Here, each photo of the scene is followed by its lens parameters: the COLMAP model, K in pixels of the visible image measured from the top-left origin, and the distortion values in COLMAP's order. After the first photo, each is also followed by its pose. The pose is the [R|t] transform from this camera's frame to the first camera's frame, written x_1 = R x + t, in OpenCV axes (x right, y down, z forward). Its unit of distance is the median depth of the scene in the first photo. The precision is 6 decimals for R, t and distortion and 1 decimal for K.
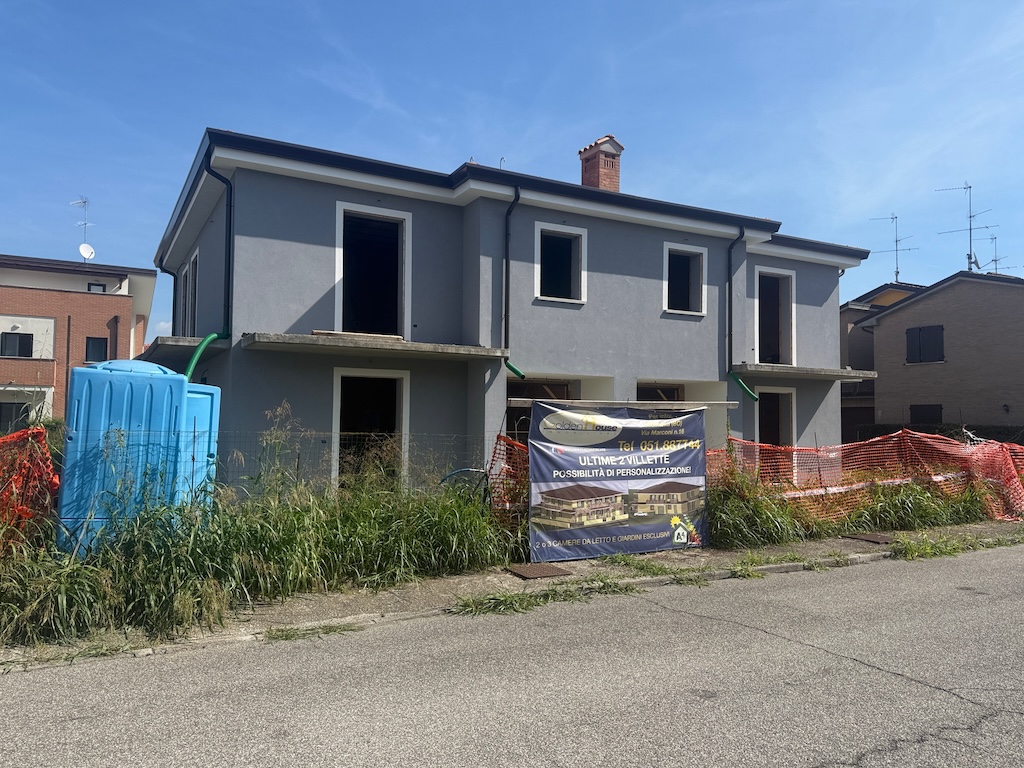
lens RADIAL K [[740.7, 0, 518.5], [0, 740.7, 390.0], [0, 0, 1]] dist [0.045848, -0.052178]
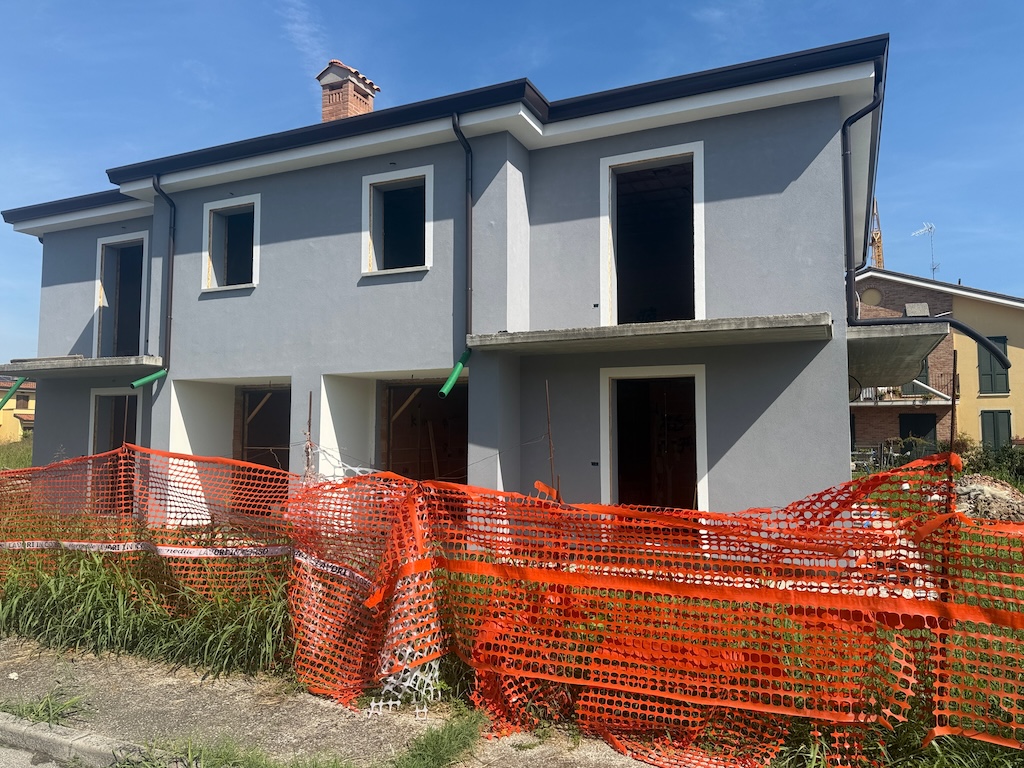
lens RADIAL K [[740.7, 0, 521.3], [0, 740.7, 381.6], [0, 0, 1]] dist [0.045848, -0.052178]
pose [[0.609150, -0.068741, -0.790070, 0.964262], [0.042753, 0.997634, -0.053837, 0.043303], [0.791902, -0.000983, 0.610648, 0.803086]]
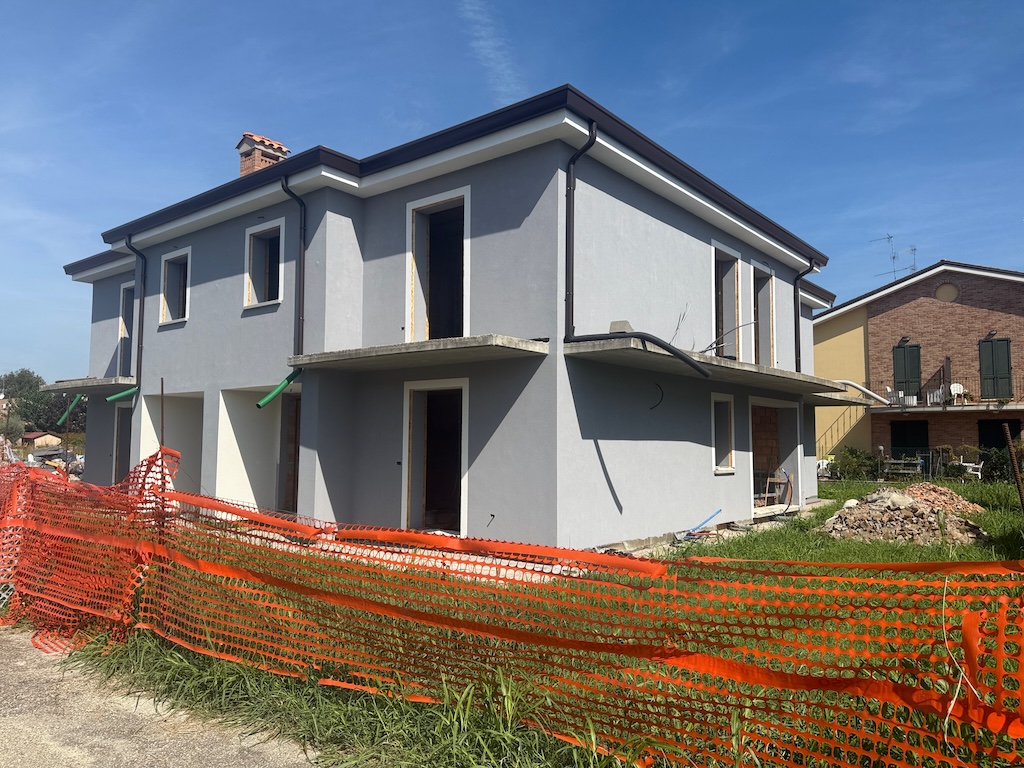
lens RADIAL K [[740.7, 0, 513.0], [0, 740.7, 385.4], [0, 0, 1]] dist [0.045848, -0.052178]
pose [[0.388177, -0.079125, -0.918182, 1.277724], [0.041031, 0.996803, -0.068554, 0.062353], [0.920671, -0.011063, 0.390183, 1.101860]]
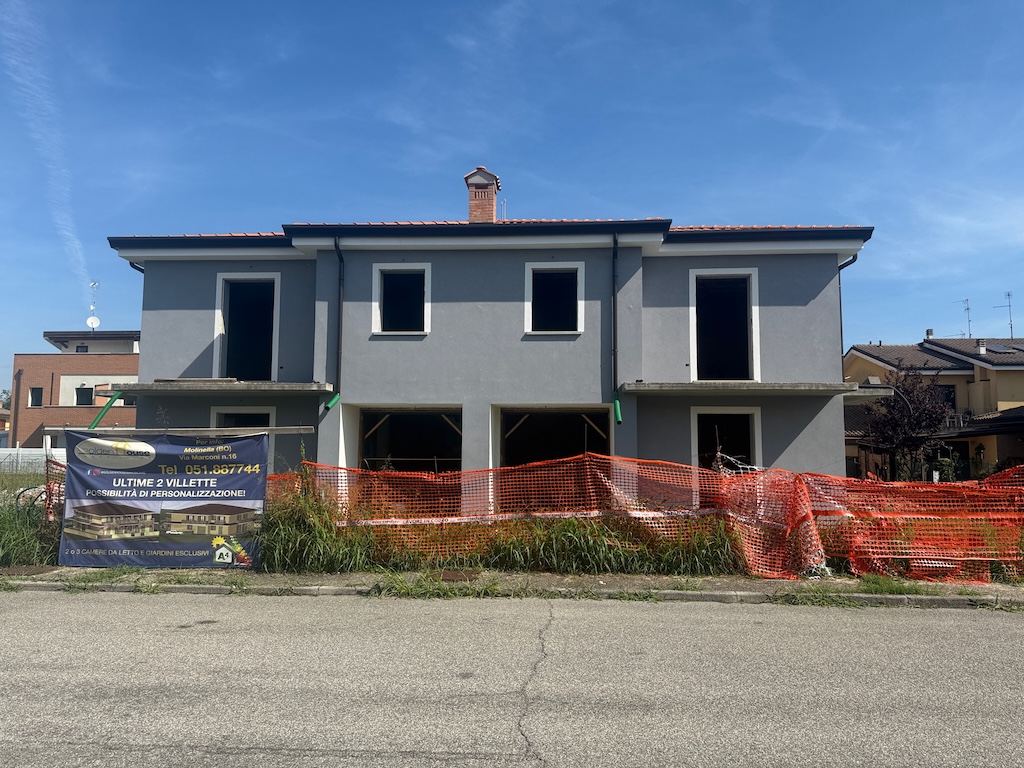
lens RADIAL K [[740.7, 0, 527.9], [0, 740.7, 373.6], [0, 0, 1]] dist [0.045848, -0.052178]
pose [[0.849613, -0.062826, -0.523651, 0.809556], [0.027393, 0.996796, -0.075147, 0.020750], [0.526694, 0.049501, 0.848612, 0.220518]]
